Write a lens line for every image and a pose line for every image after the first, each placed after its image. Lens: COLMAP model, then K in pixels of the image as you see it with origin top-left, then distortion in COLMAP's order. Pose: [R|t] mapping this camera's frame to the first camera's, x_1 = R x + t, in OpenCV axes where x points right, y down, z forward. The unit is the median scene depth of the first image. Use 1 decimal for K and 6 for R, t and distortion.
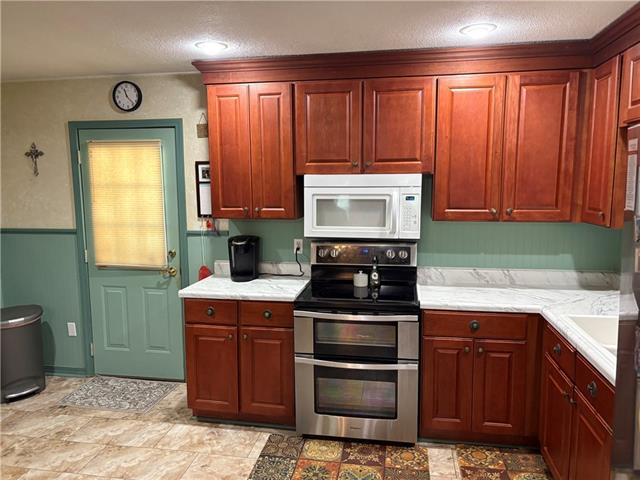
lens RADIAL K [[483.5, 0, 318.4], [0, 483.5, 239.9], [0, 0, 1]] dist [0.052559, -0.061113]
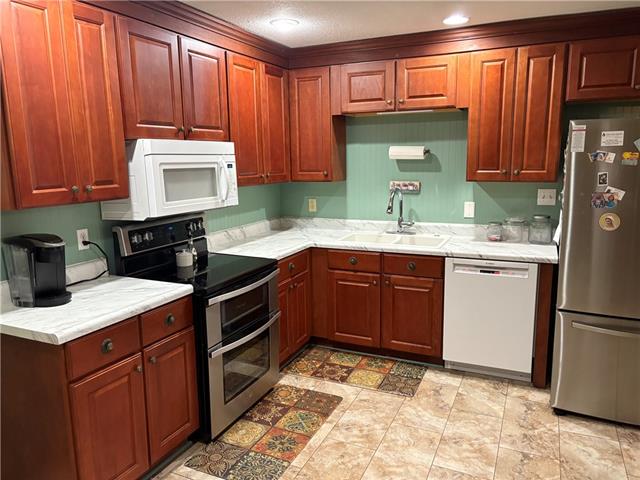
lens RADIAL K [[475.3, 0, 320.0], [0, 475.3, 240.0], [0, 0, 1]] dist [-0.000002, -0.003267]
pose [[0.255947, -0.164171, 0.952648, -0.716491], [0.135346, 0.981853, 0.132841, -0.037546], [-0.957169, 0.094937, 0.273522, 0.530453]]
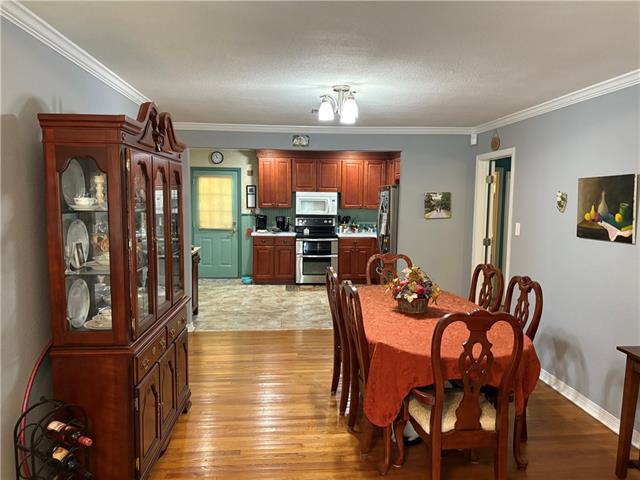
lens RADIAL K [[483.5, 0, 318.4], [0, 483.5, 239.9], [0, 0, 1]] dist [0.052559, -0.061113]
pose [[0.969129, -0.001565, 0.246550, -0.590482], [0.010613, 0.999318, -0.035374, 0.241019], [-0.246326, 0.036898, 0.968484, -1.707929]]
